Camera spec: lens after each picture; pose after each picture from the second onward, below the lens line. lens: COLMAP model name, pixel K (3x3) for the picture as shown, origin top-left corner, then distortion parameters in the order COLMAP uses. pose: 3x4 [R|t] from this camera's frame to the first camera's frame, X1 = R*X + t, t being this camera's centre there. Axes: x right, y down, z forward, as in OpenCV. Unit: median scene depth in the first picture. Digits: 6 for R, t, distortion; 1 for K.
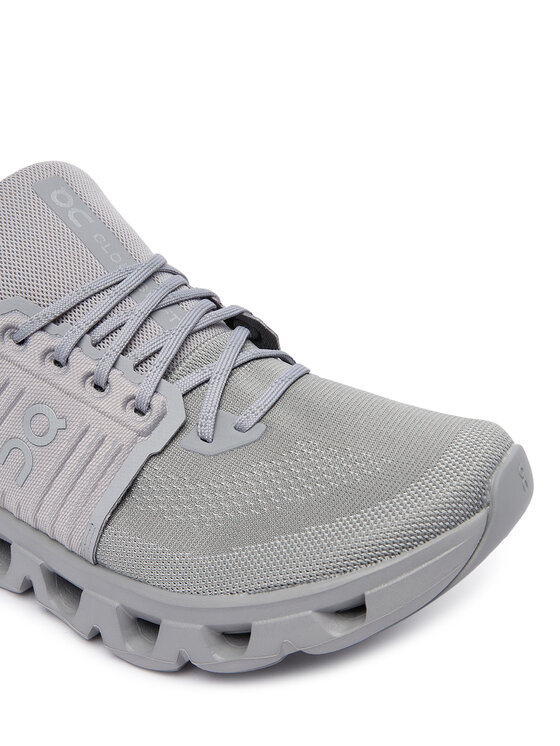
lens RADIAL K [[679.9, 0, 280.0], [0, 679.9, 373.0], [0, 0, 1]] dist [0.013902, 0.011097]
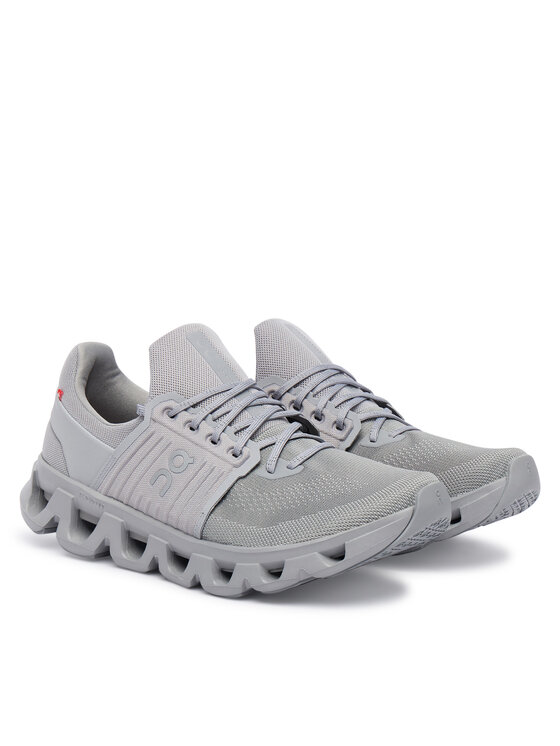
lens RADIAL K [[1858.6, 0, 280.0], [0, 1858.6, 373.0], [0, 0, 1]] dist [-0.018909, -0.027196]
pose [[0.991477, 0.065579, -0.112575, 0.449220], [-0.097055, 0.948221, -0.302418, 1.320141], [0.086914, 0.310766, 0.946504, -3.700897]]
